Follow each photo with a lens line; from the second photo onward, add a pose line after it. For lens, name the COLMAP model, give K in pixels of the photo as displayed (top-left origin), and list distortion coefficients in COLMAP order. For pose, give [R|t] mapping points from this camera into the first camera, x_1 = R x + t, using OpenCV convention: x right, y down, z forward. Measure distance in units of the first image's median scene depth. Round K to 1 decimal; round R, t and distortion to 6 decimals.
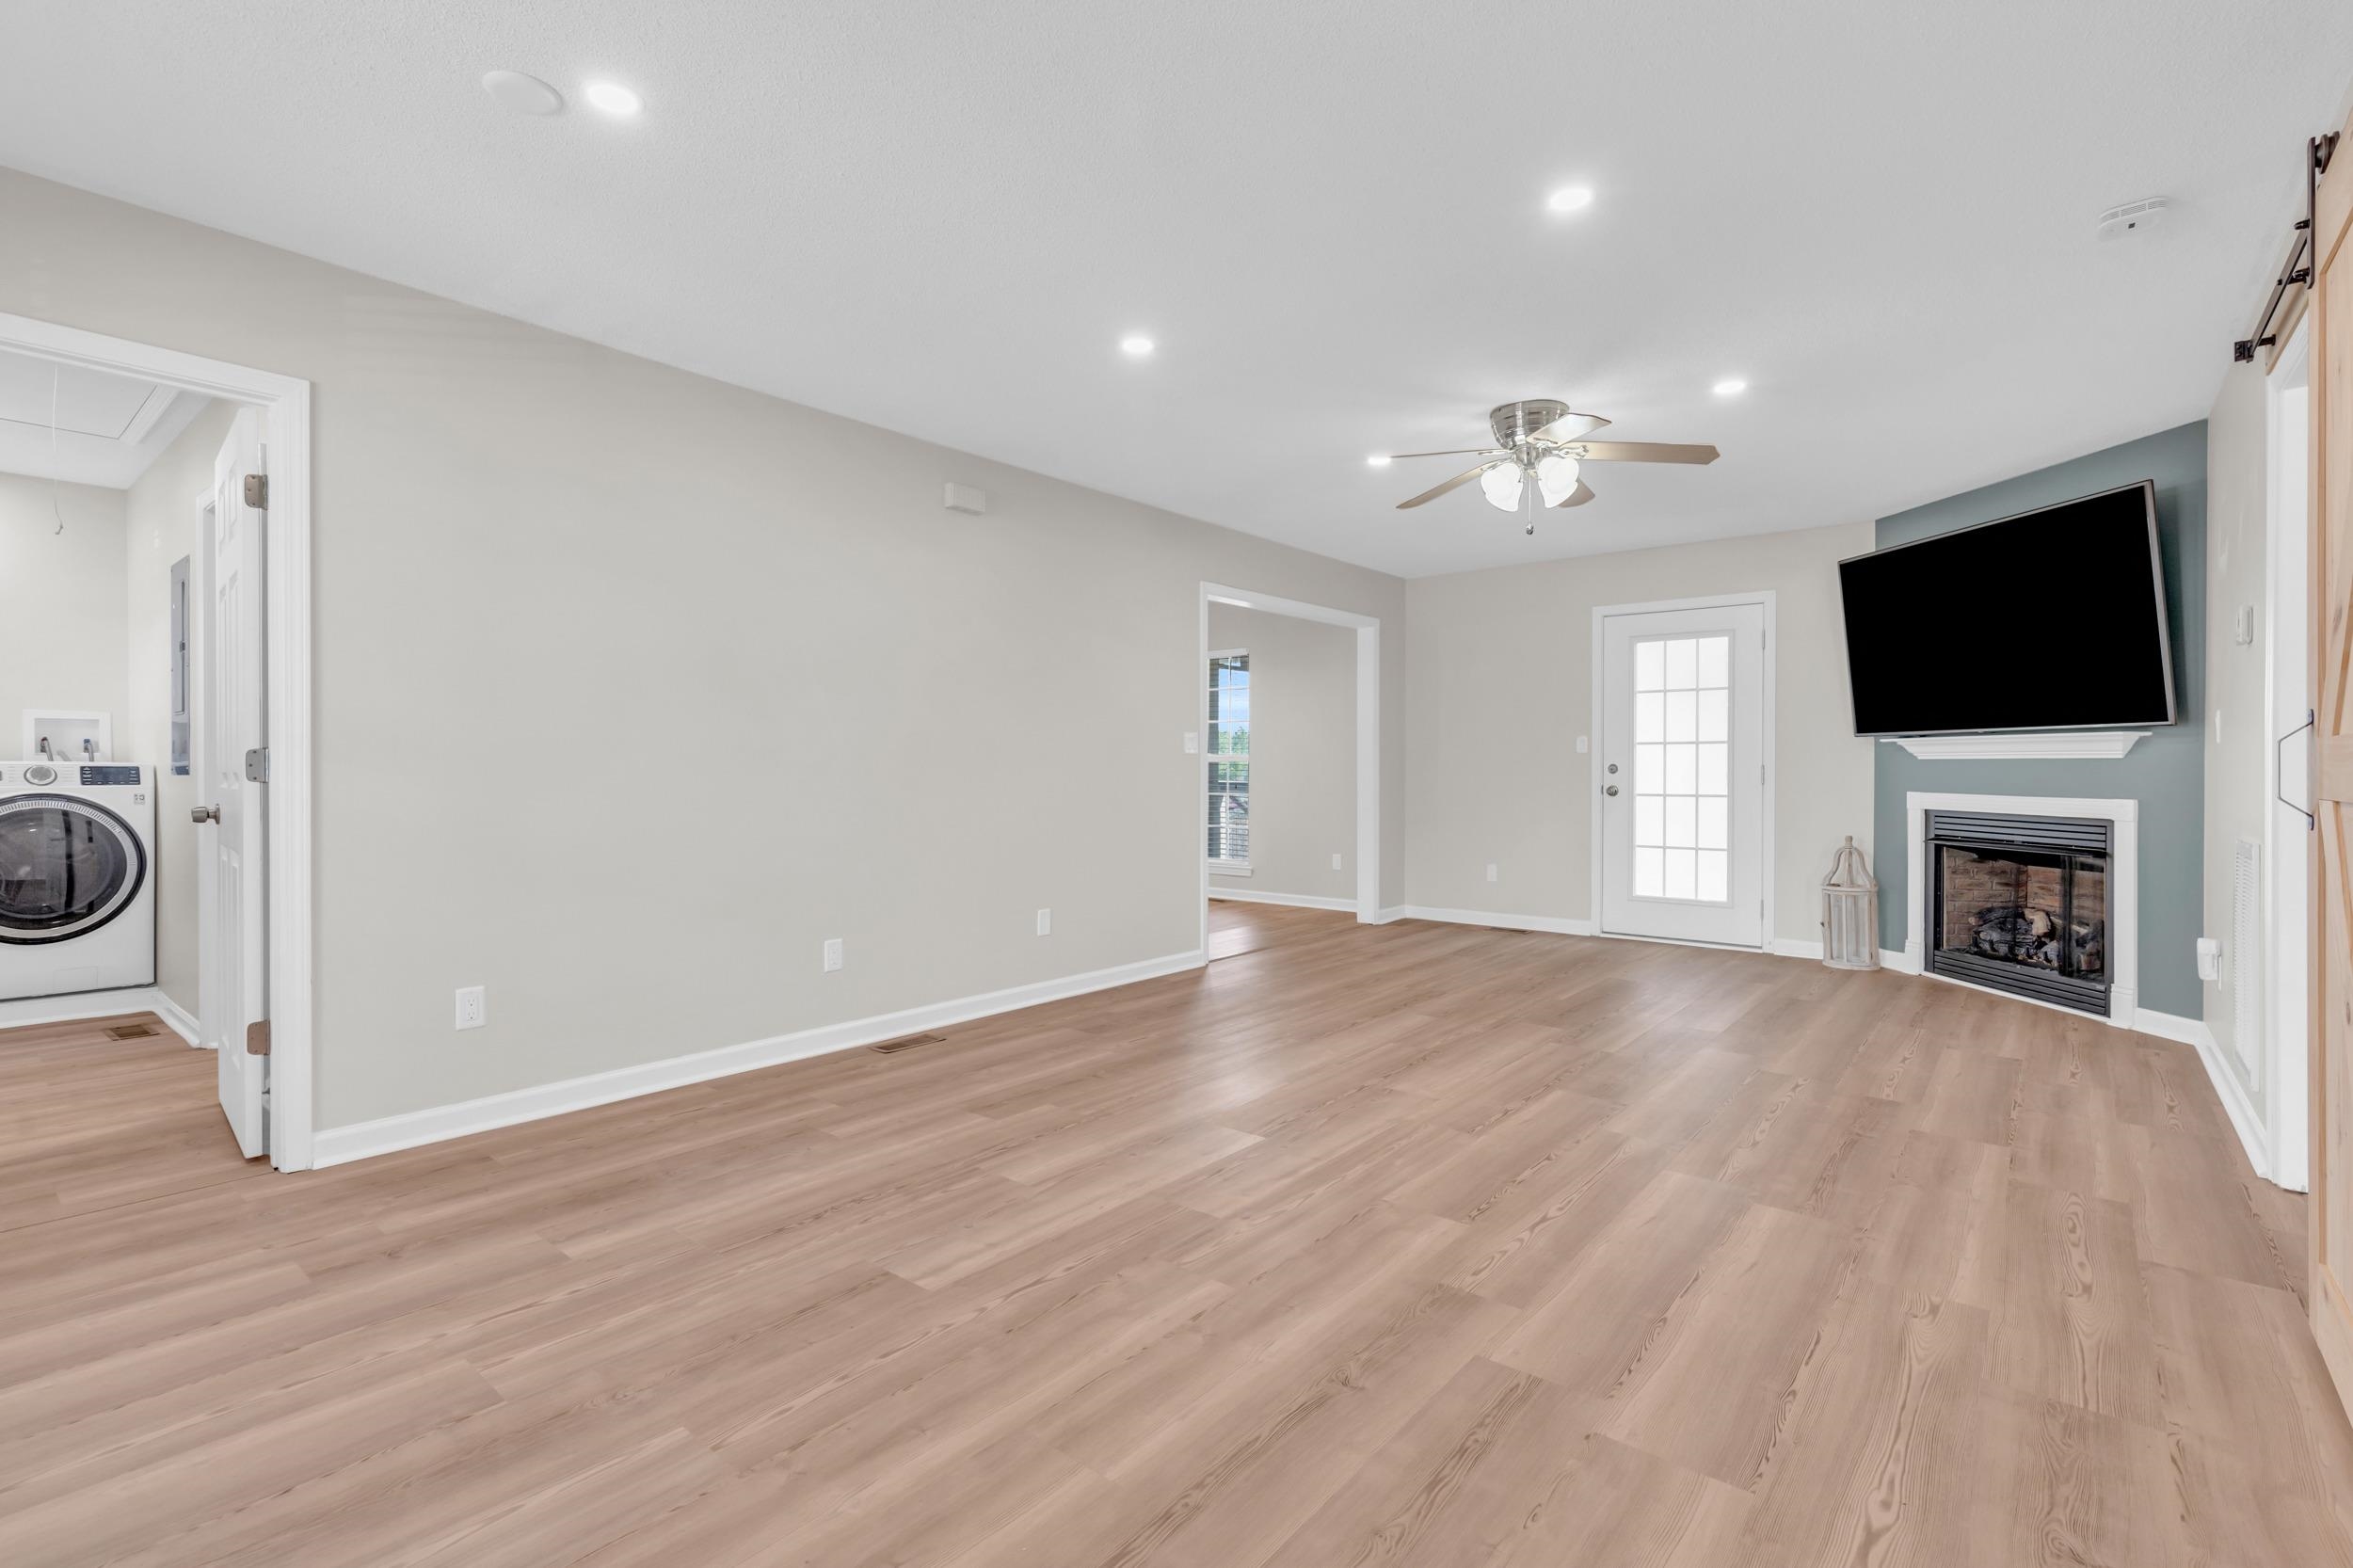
lens RADIAL K [[1073.4, 0, 1177.9], [0, 1073.4, 771.7], [0, 0, 1]] dist [0.006109, 0.000329]
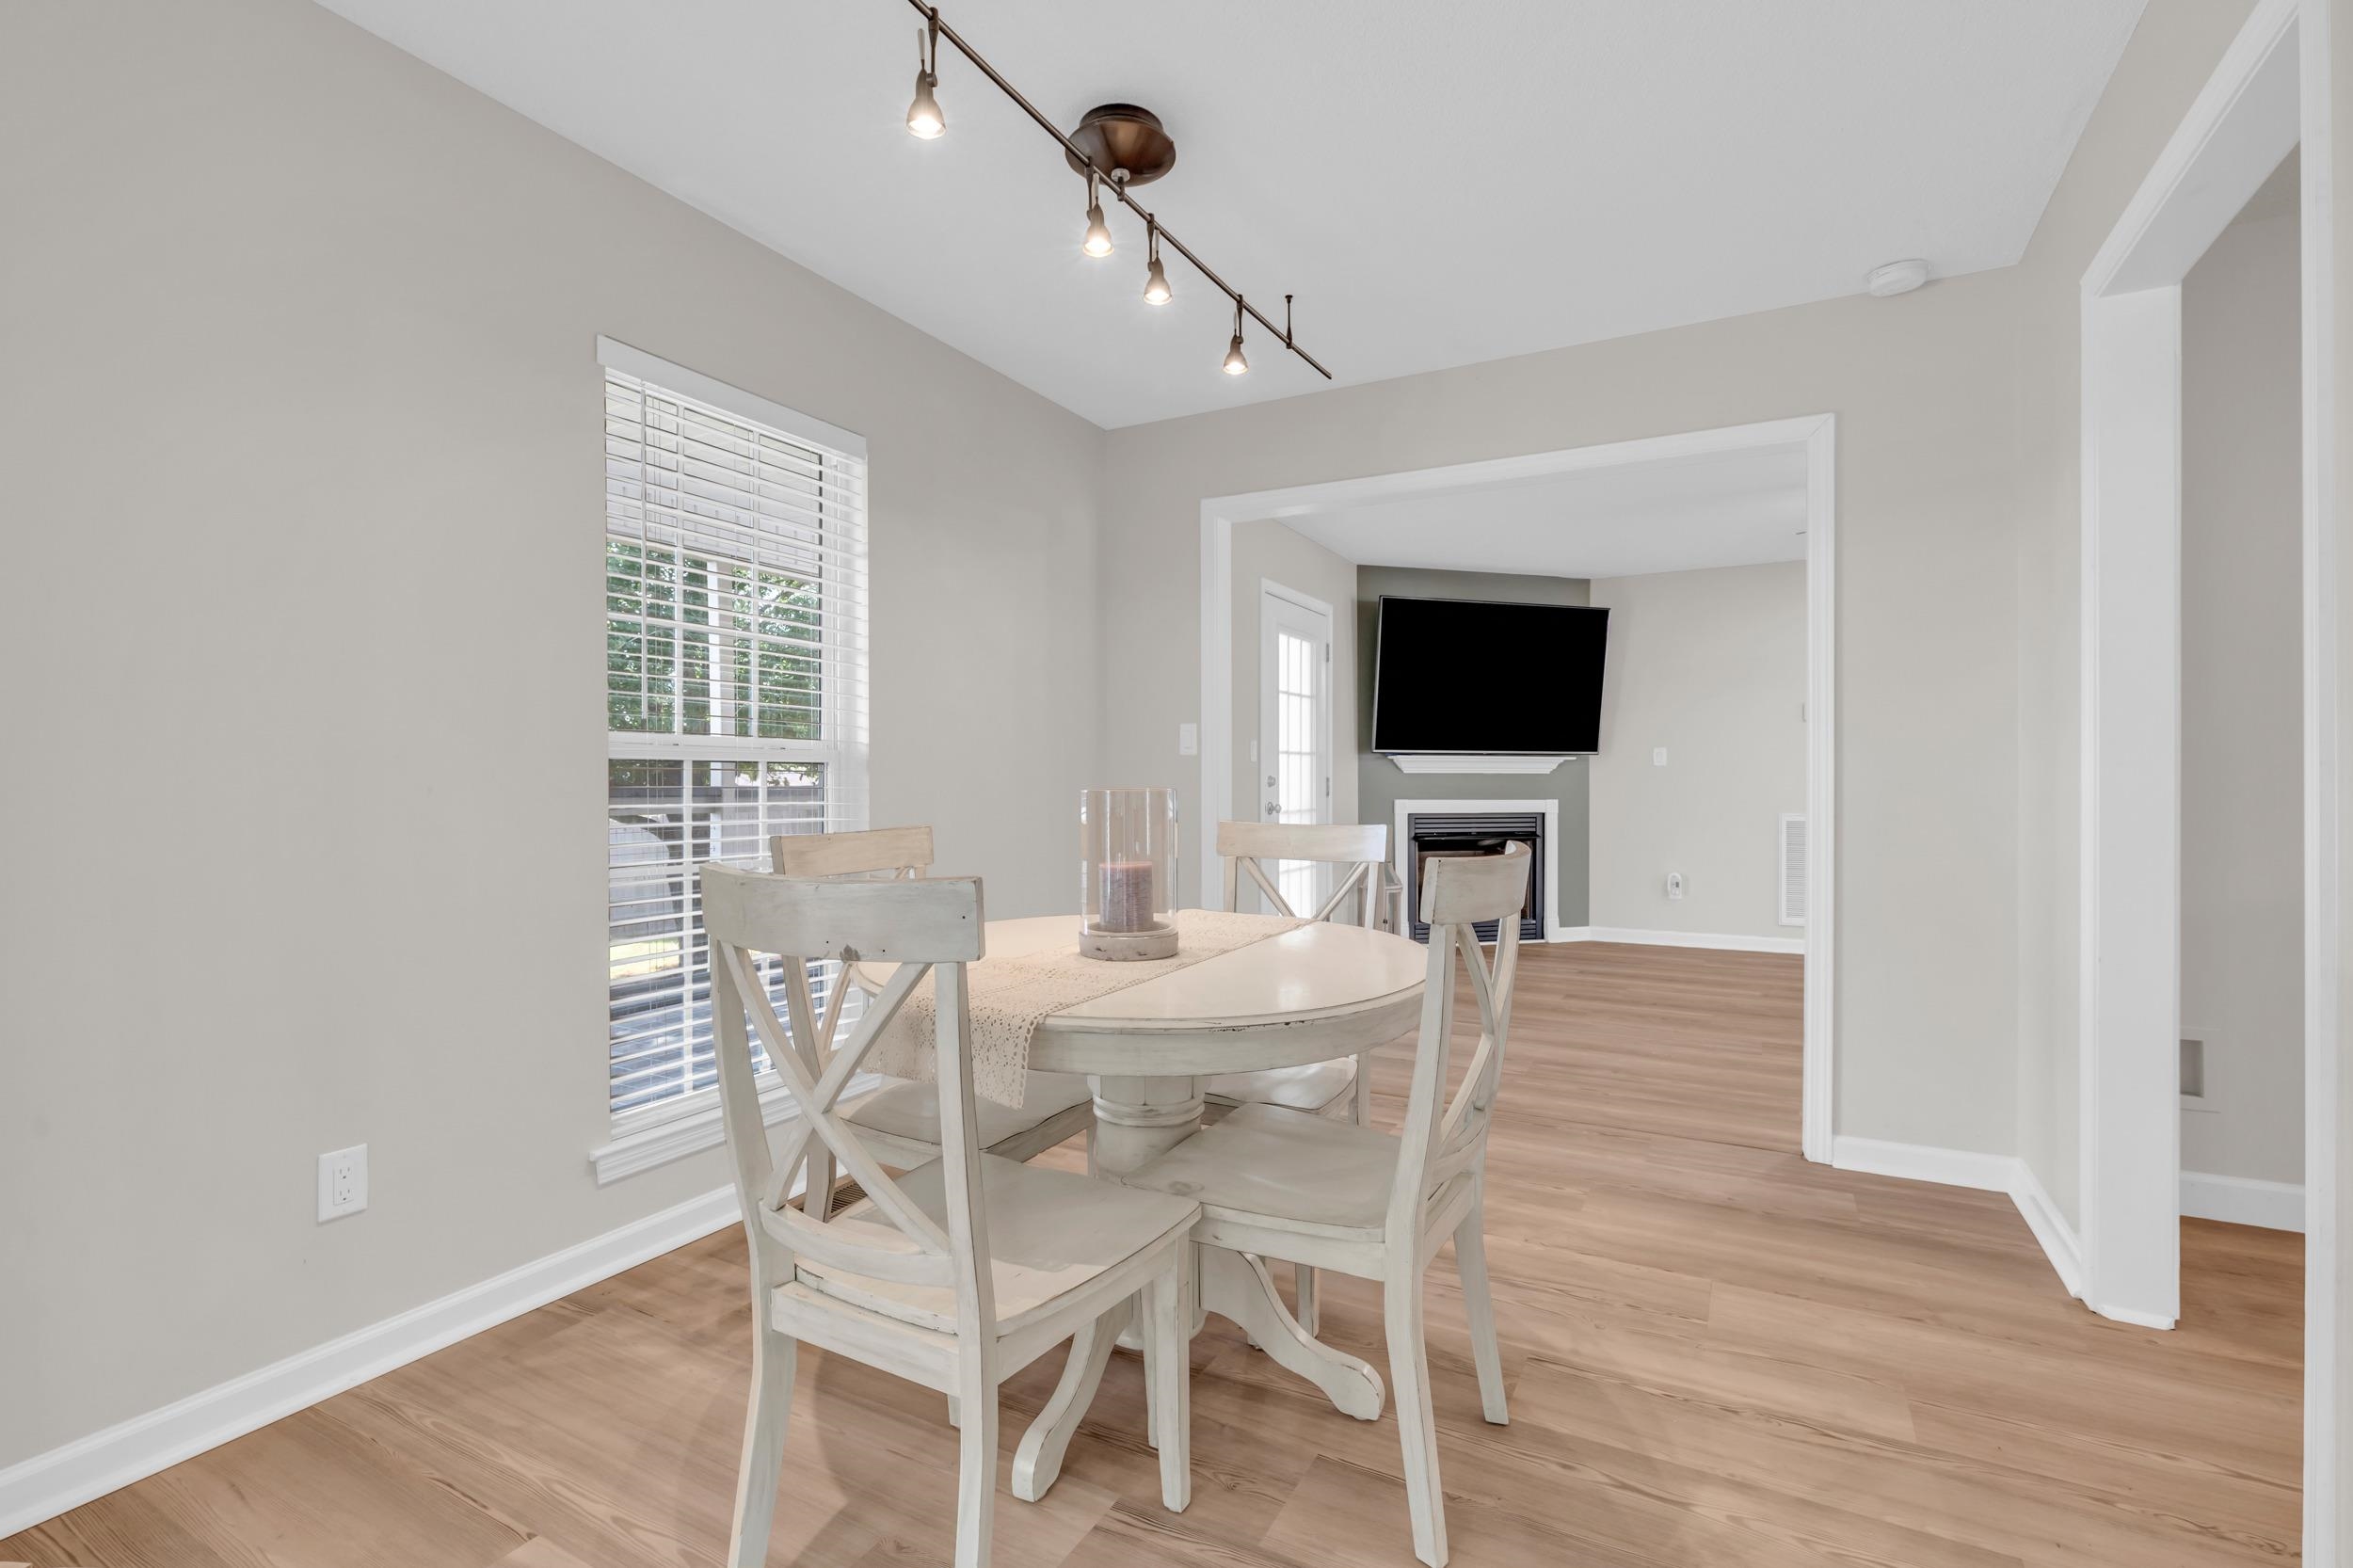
lens RADIAL K [[1082.2, 0, 1176.5], [0, 1082.2, 784.0], [0, 0, 1]] dist [0.001845, 0.000177]
pose [[-0.192157, -0.003299, 0.981359, -0.723724], [0.001682, 0.999992, 0.003691, -0.005596], [-0.981363, 0.002359, -0.192150, 2.289588]]
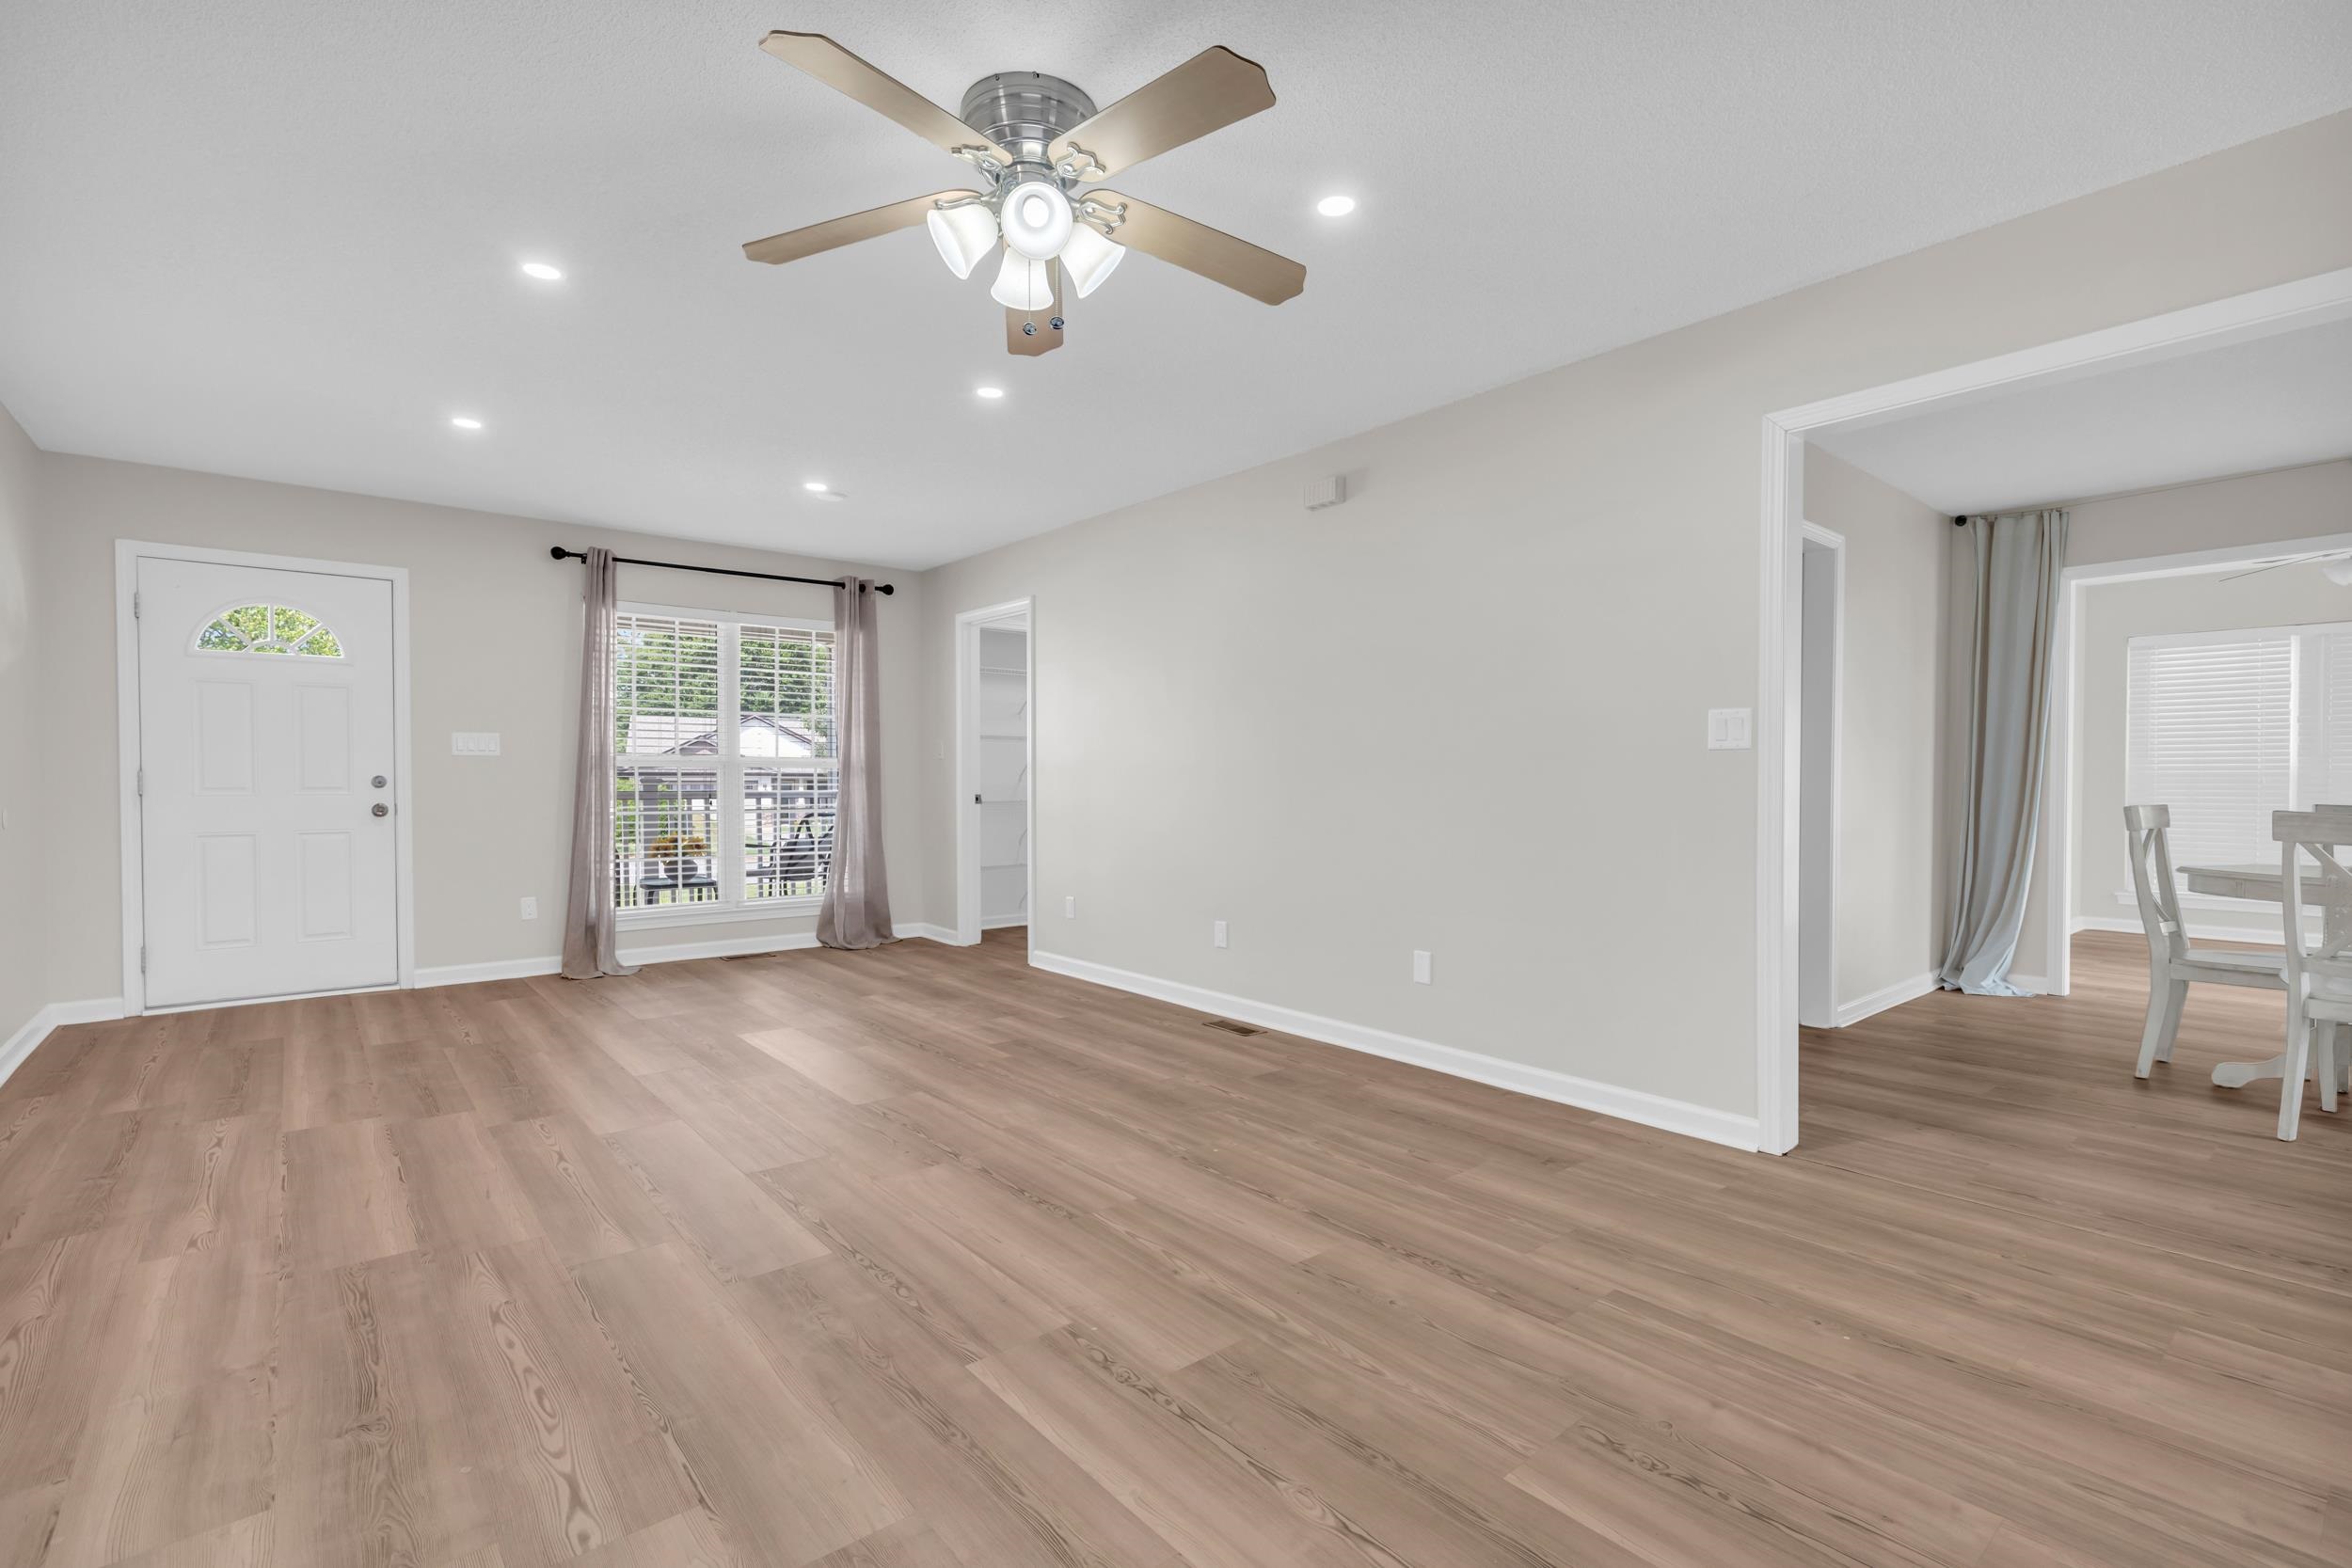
lens RADIAL K [[1061.6, 0, 1170.2], [0, 1061.6, 796.9], [0, 0, 1]] dist [0.003956, 0.000281]
pose [[-0.190544, 0.015018, -0.981564, 0.944169], [-0.003949, 0.999863, 0.016064, -0.000057], [0.981671, 0.006938, -0.190459, 1.310445]]
